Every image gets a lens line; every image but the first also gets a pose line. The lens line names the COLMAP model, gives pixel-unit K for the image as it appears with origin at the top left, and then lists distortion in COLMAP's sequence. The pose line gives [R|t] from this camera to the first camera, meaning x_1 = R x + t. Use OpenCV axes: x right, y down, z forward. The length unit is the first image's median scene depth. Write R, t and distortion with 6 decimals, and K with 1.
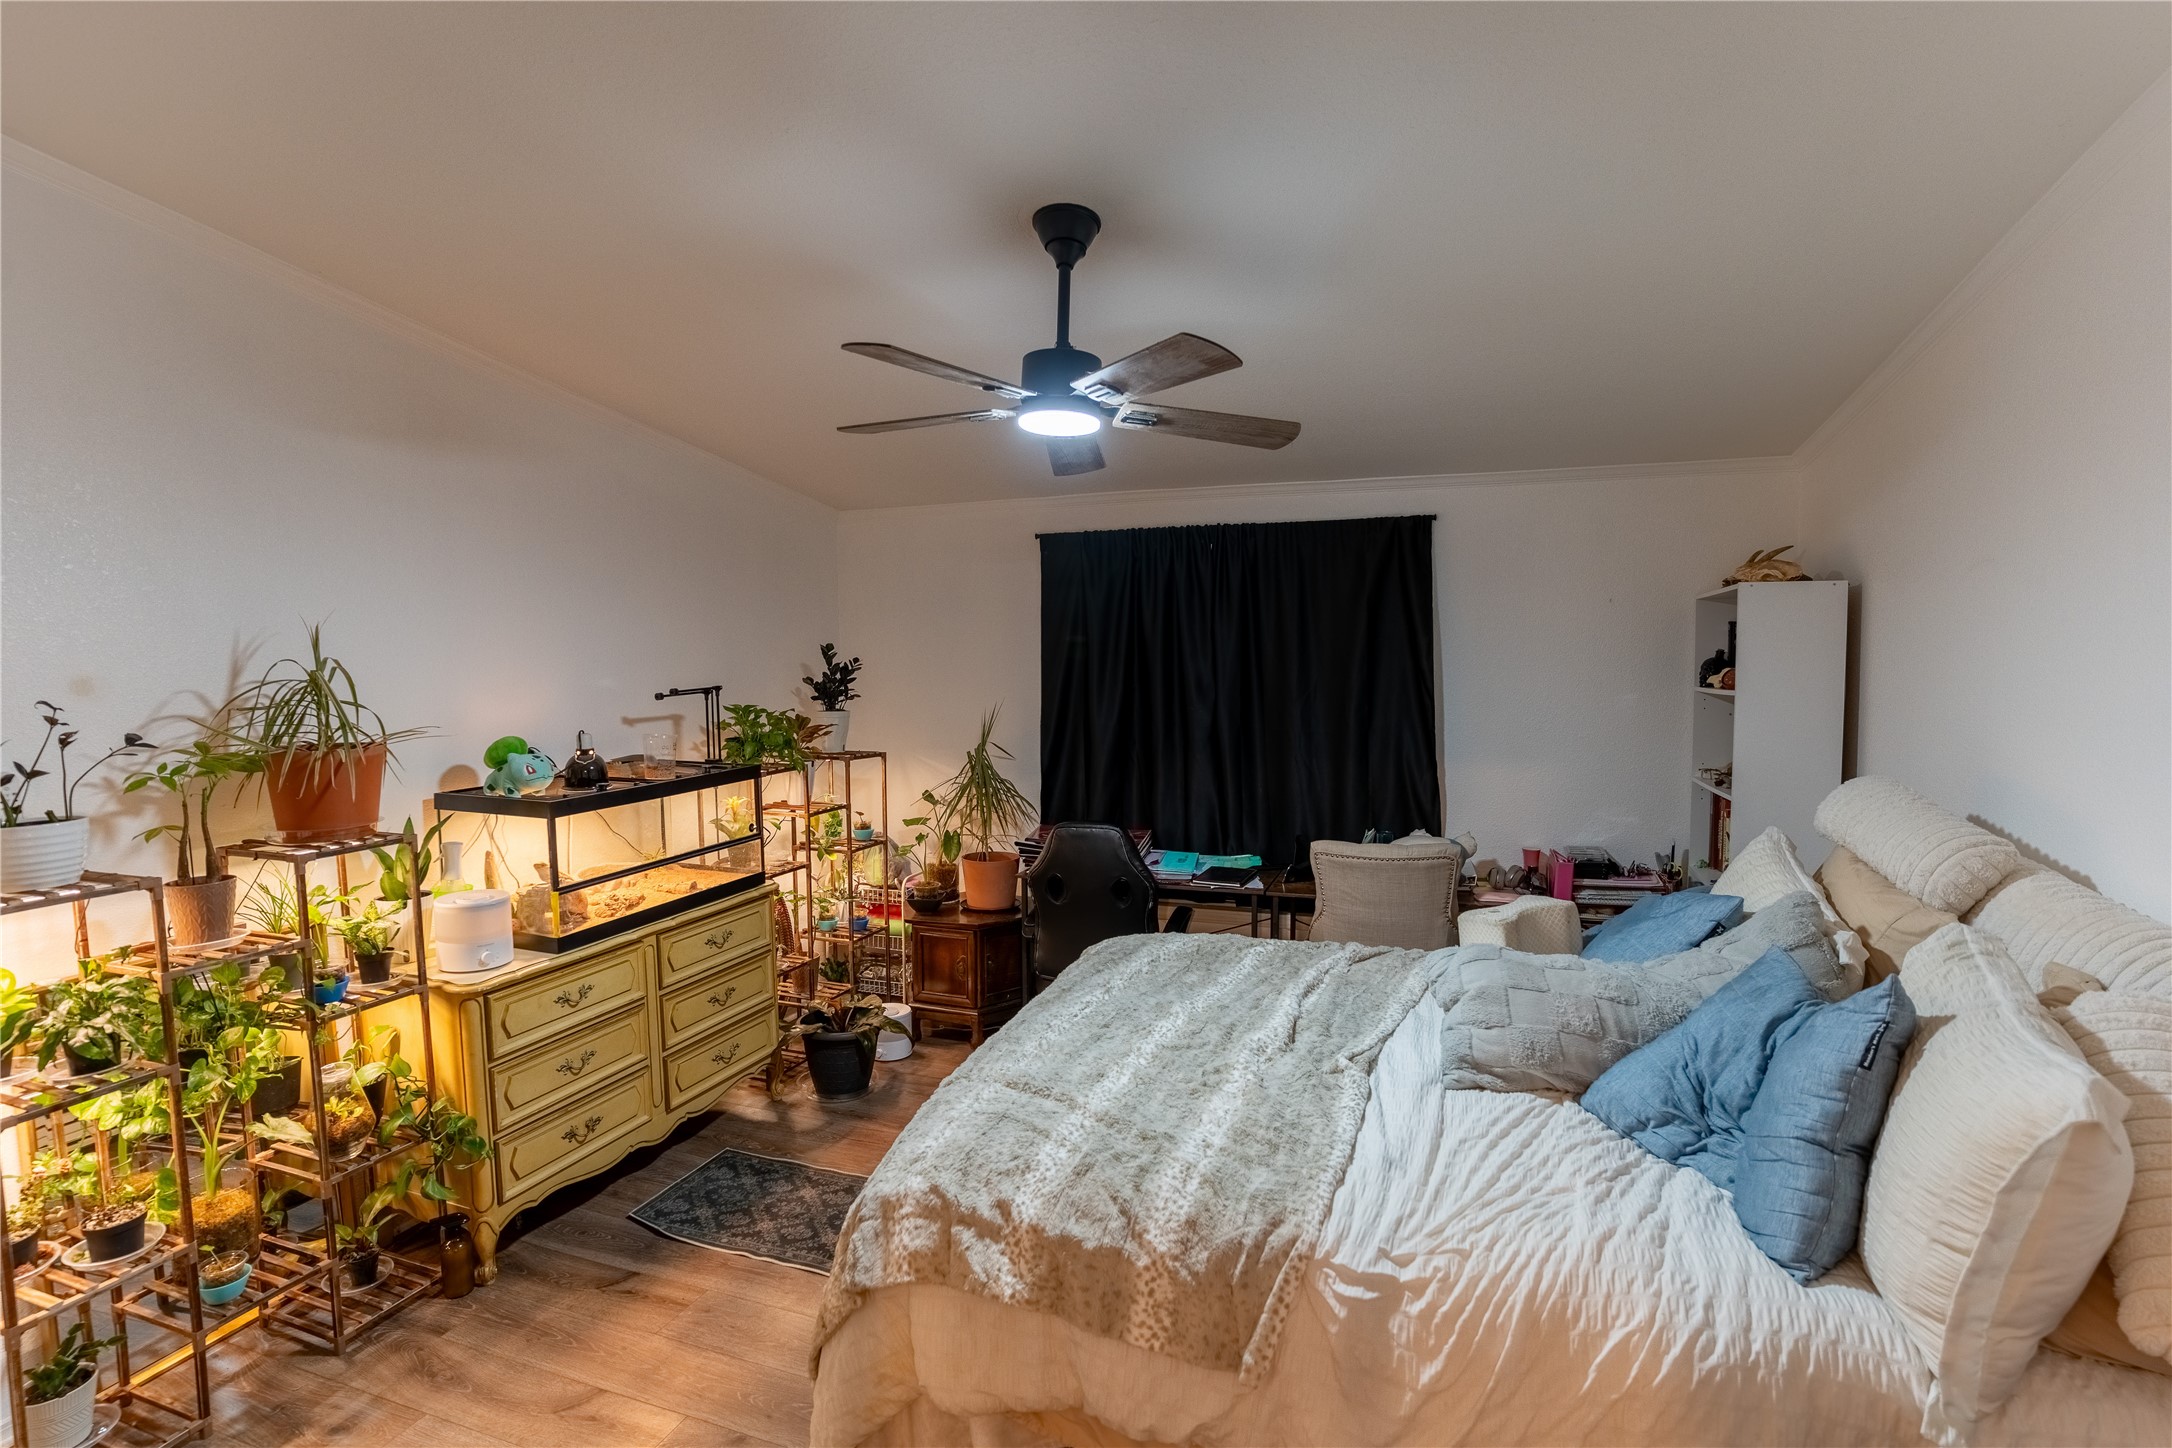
lens RADIAL K [[1074.7, 0, 1086.0], [0, 1074.7, 724.0], [0, 0, 1]] dist [-0.002394, 0.000949]
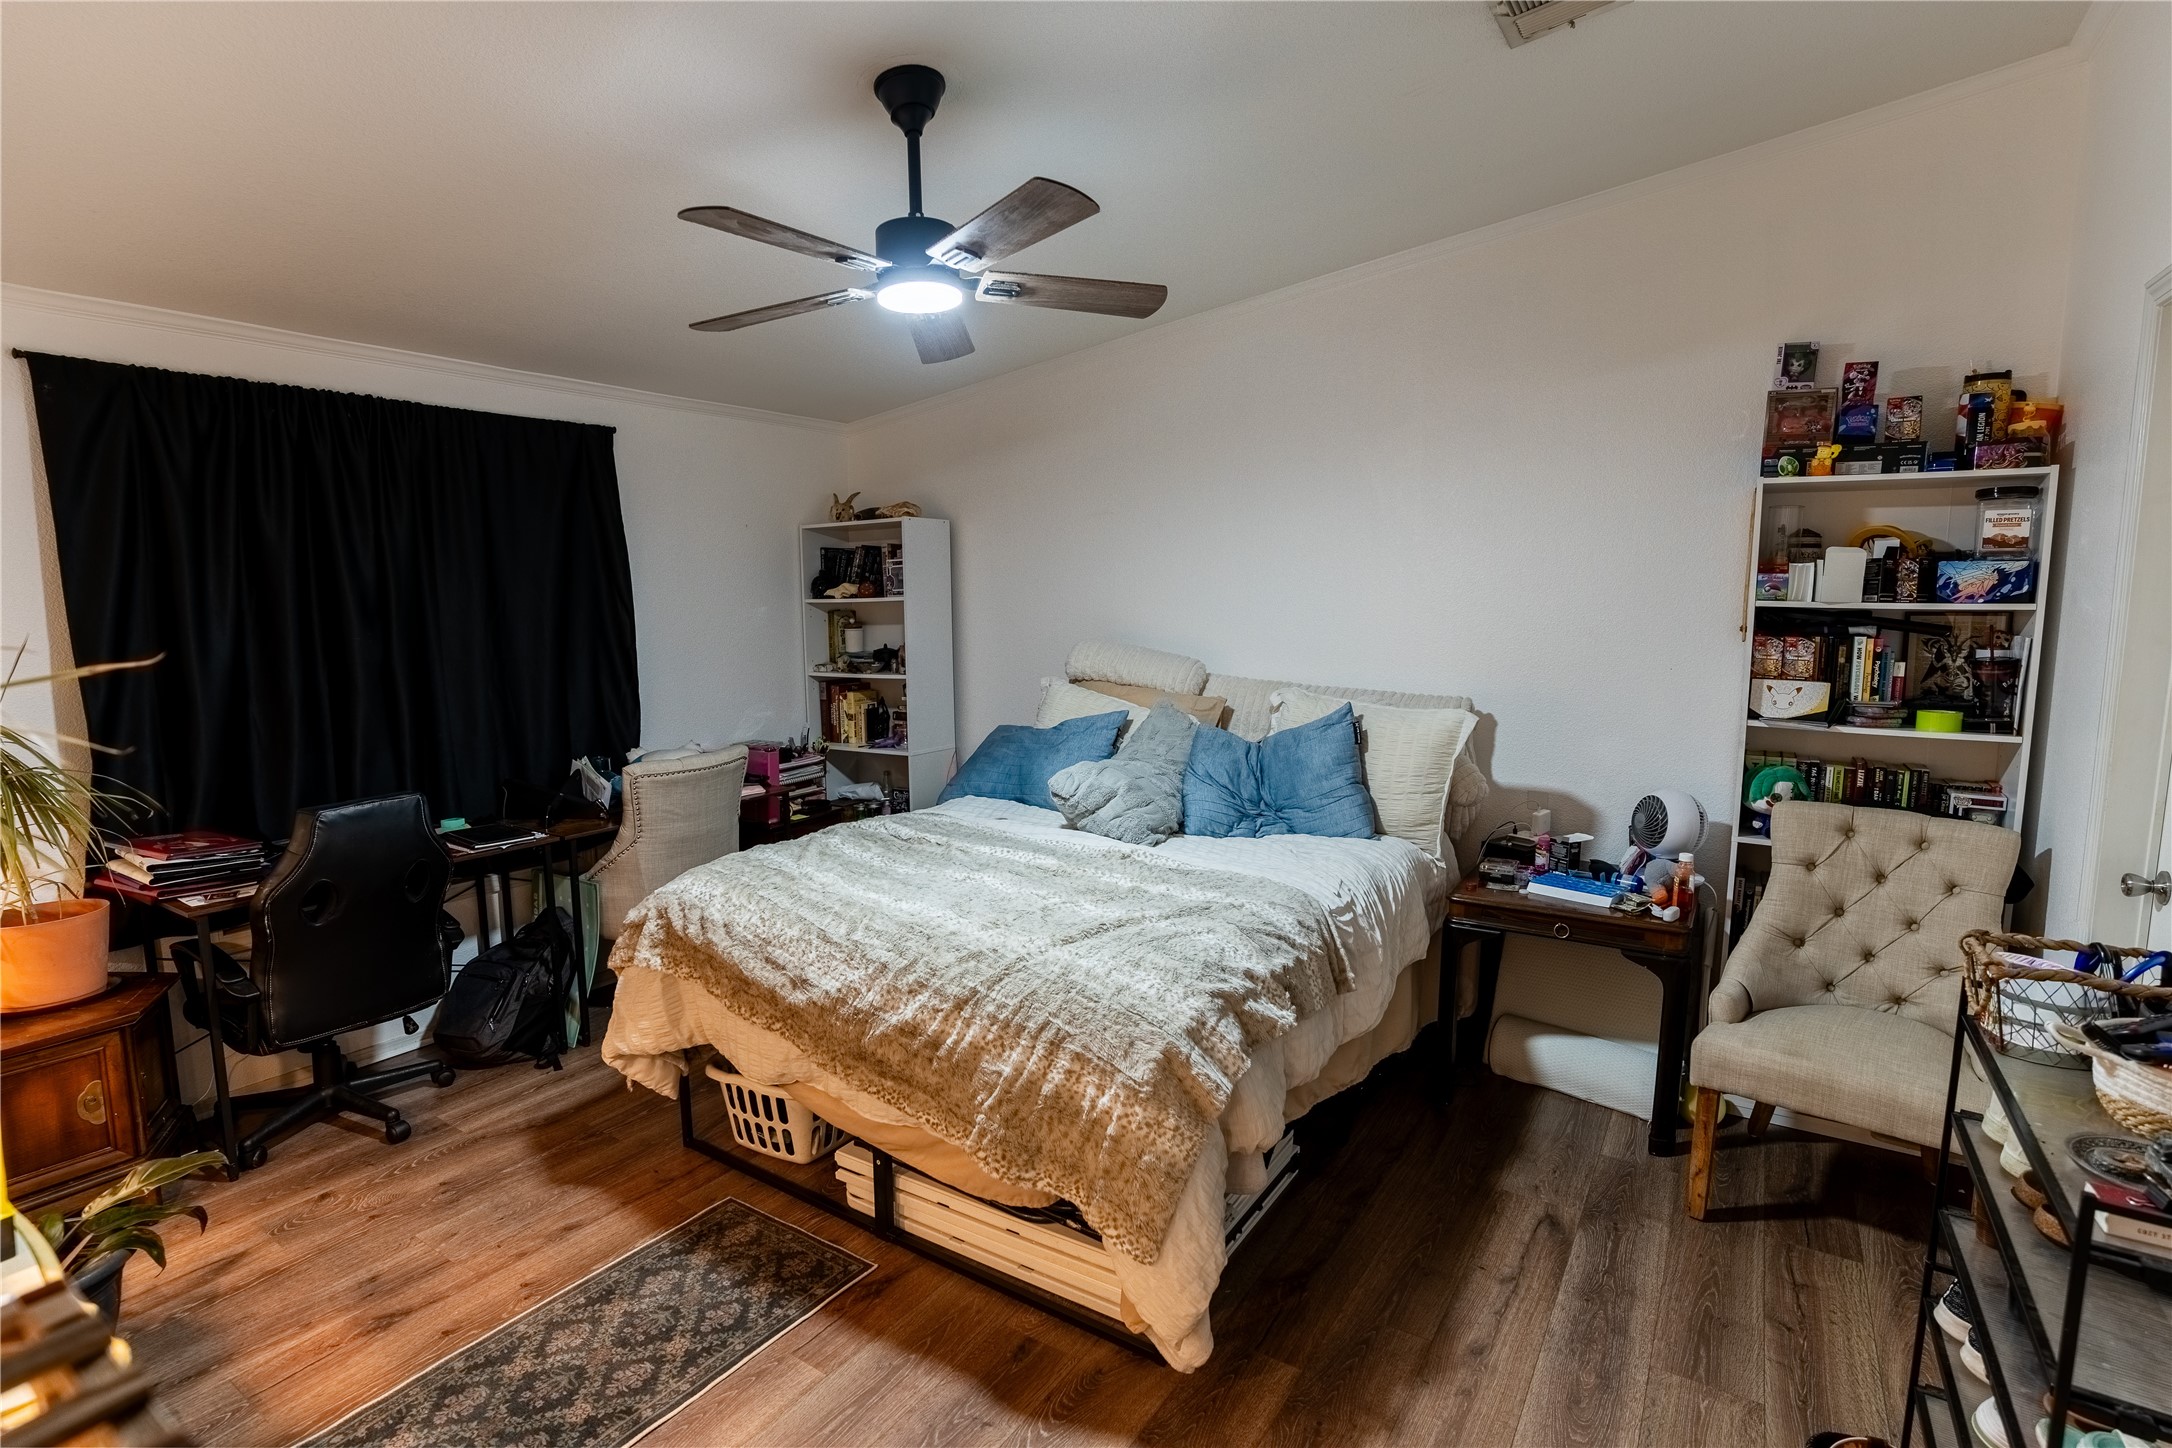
lens RADIAL K [[1074.7, 0, 1086.0], [0, 1074.7, 724.0], [0, 0, 1]] dist [-0.002394, 0.000949]
pose [[0.220579, -0.122318, 0.967669, -0.978169], [0.065167, 0.991737, 0.110505, -0.010313], [-0.973190, 0.038685, 0.226727, 0.638121]]
